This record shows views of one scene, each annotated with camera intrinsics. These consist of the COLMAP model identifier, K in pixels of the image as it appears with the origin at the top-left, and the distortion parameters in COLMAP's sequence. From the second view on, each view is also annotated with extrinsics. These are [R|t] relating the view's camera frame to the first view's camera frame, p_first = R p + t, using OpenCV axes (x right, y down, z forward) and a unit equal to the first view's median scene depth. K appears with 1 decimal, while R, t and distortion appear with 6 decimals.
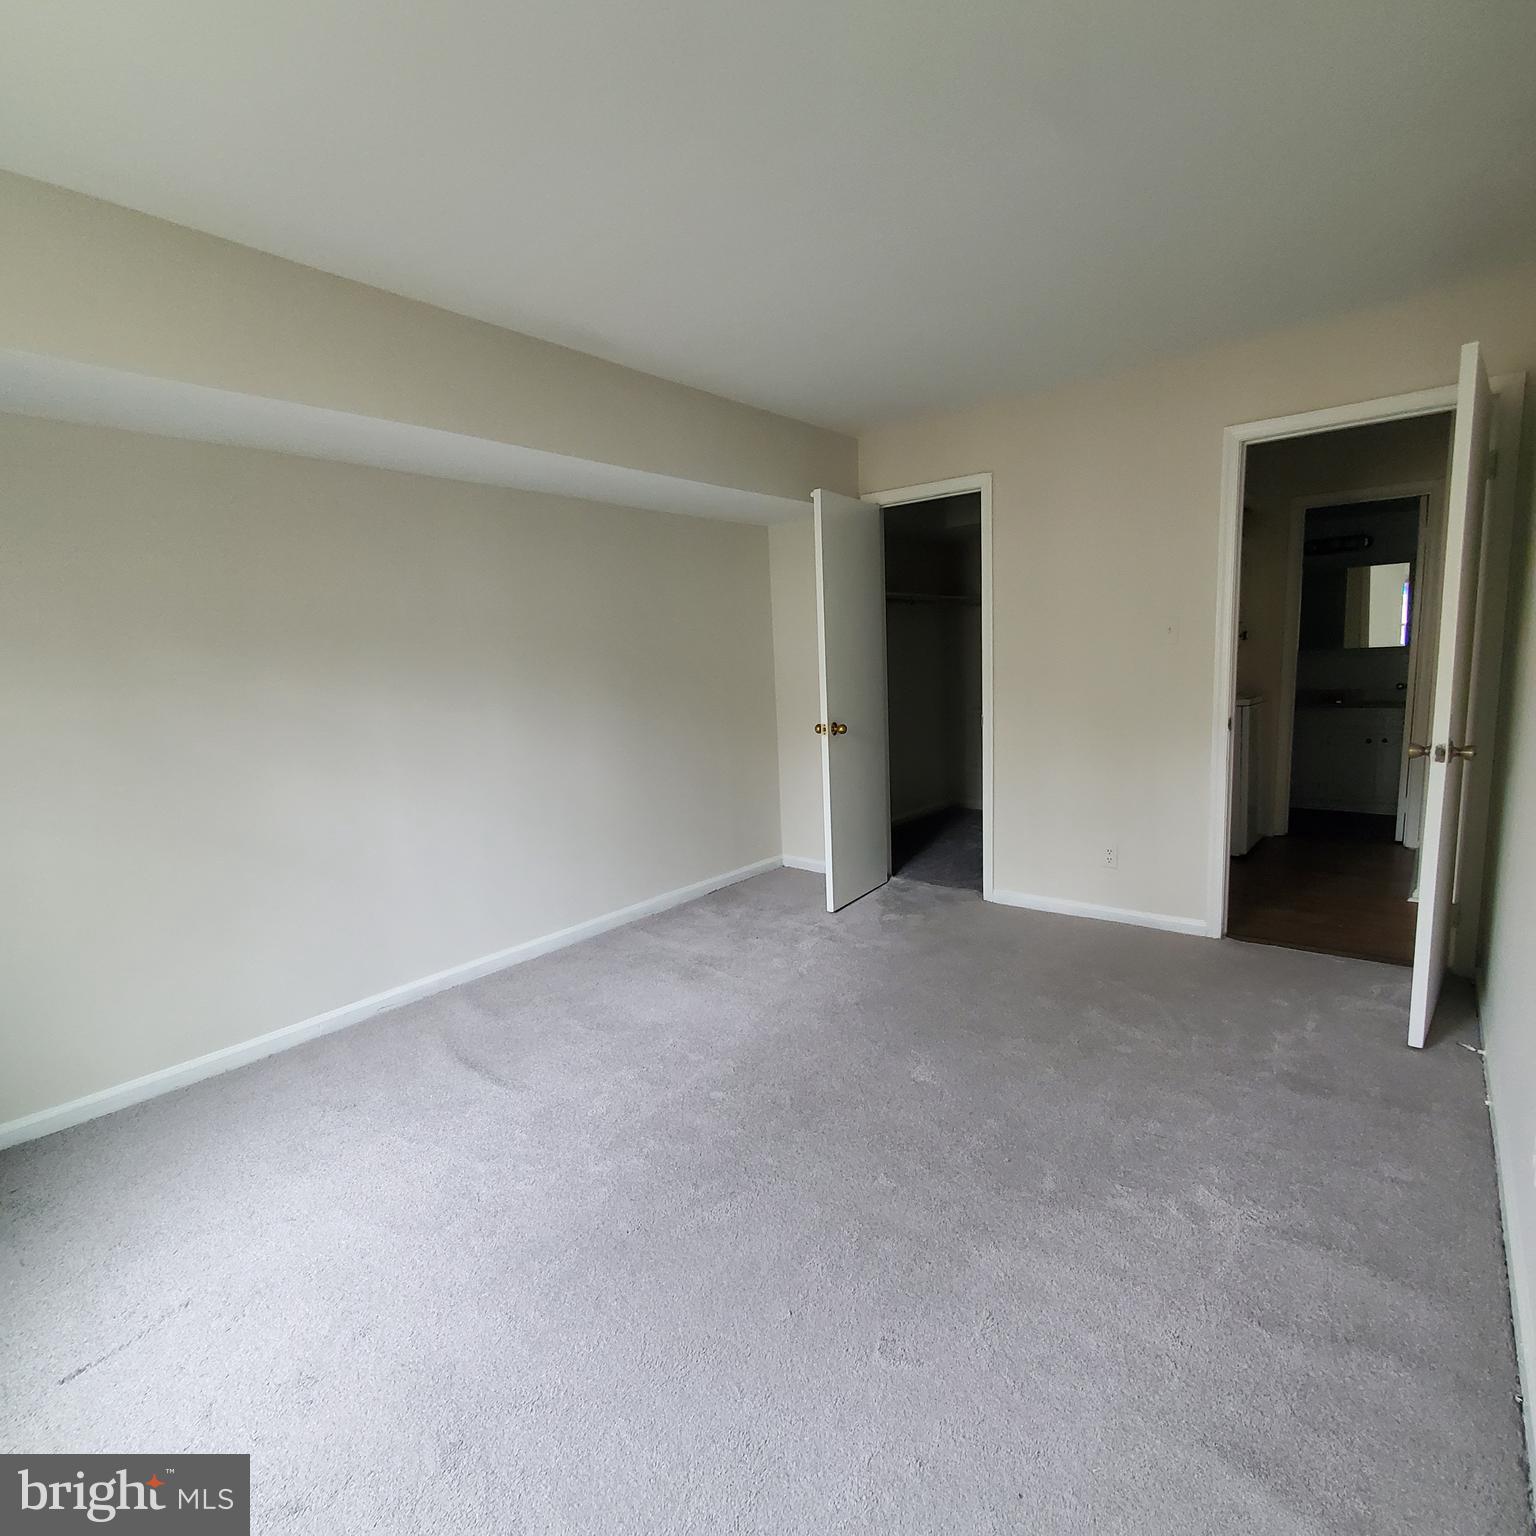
lens RADIAL K [[812.6, 0, 775.3], [0, 812.6, 783.6], [0, 0, 1]] dist [0.000390, -0.002842]
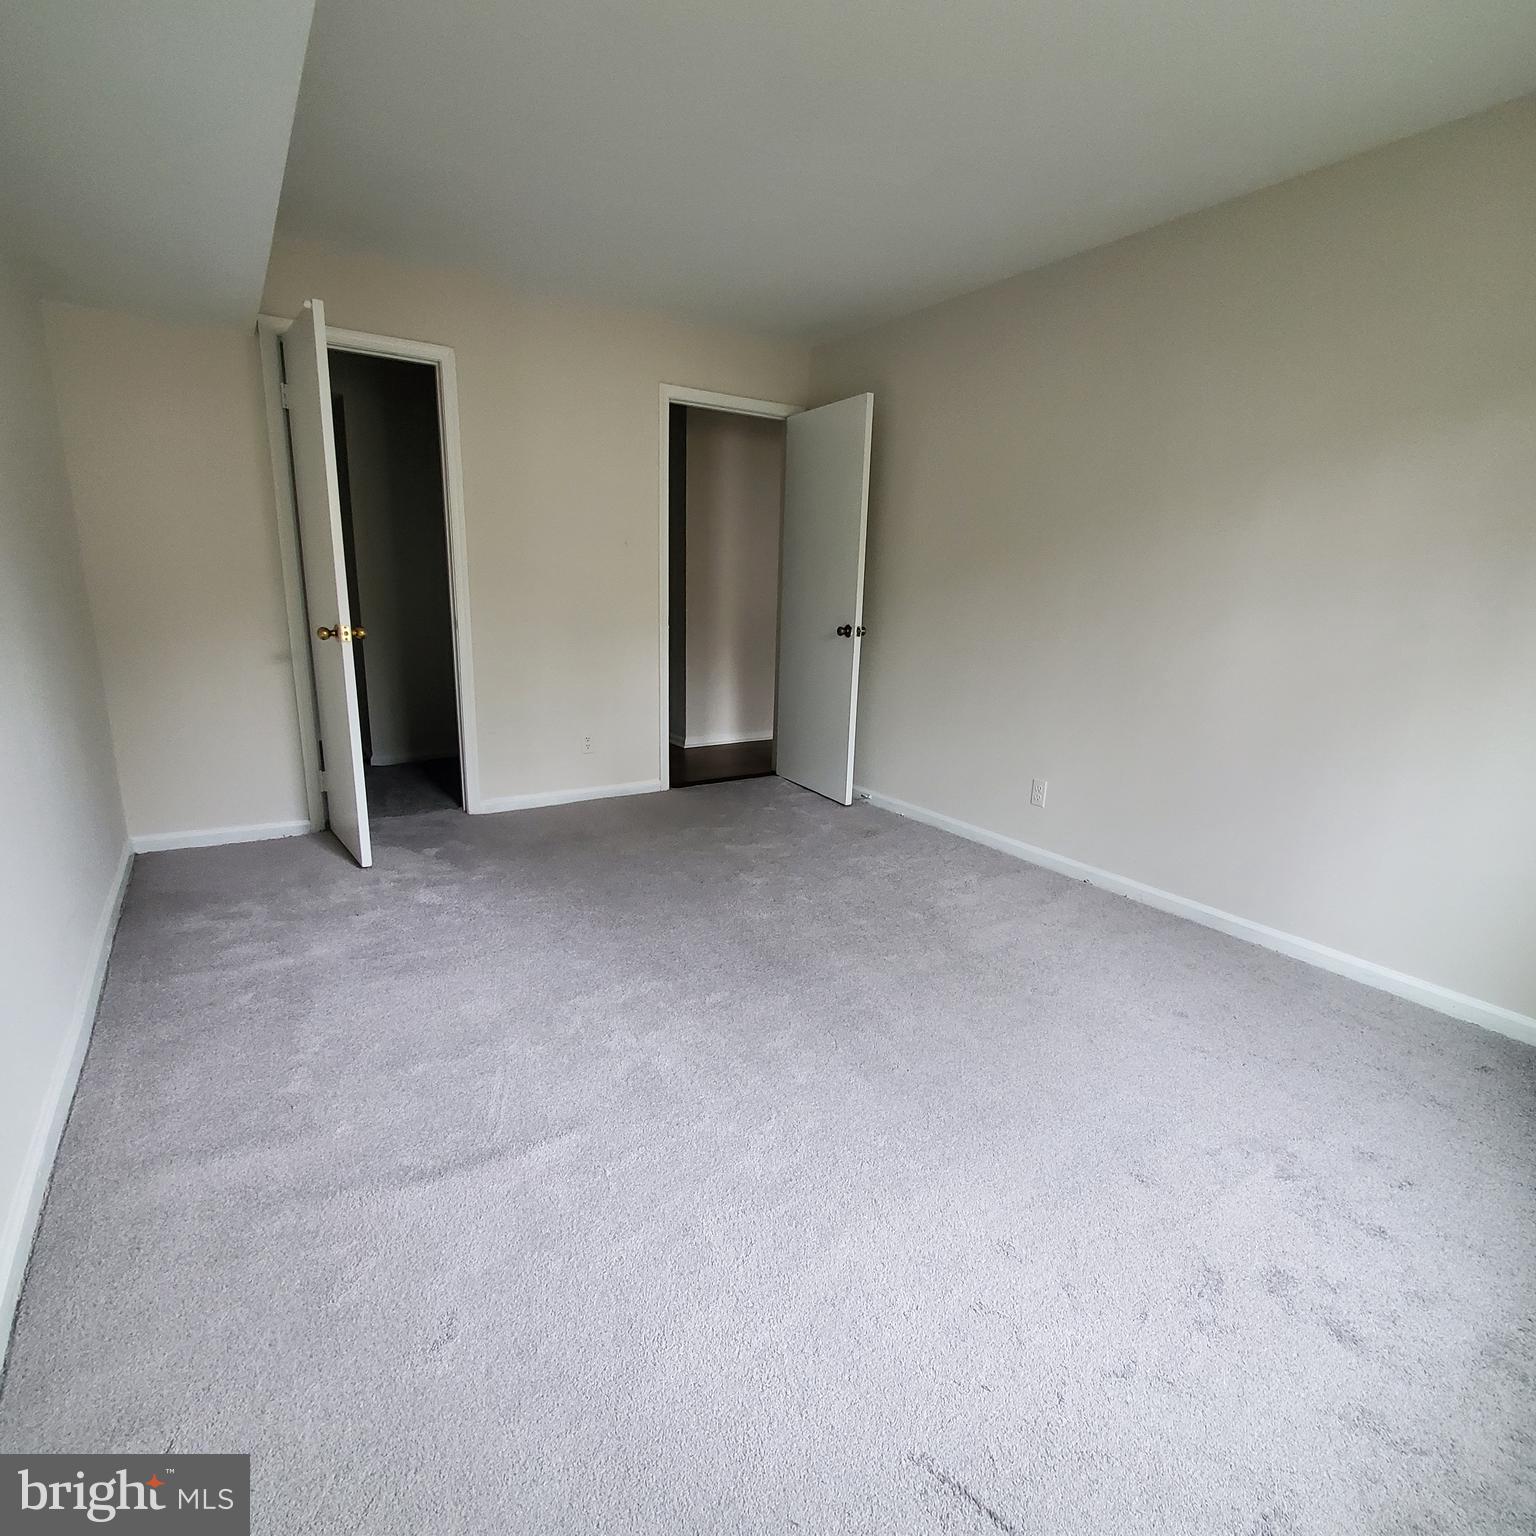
lens RADIAL K [[812.6, 0, 776.3], [0, 812.6, 771.5], [0, 0, 1]] dist [0.000390, -0.002842]
pose [[0.287398, -0.159514, 0.944435, -0.771629], [0.104432, 0.985375, 0.134650, 0.004558], [-0.952101, 0.059931, 0.299853, 0.546147]]
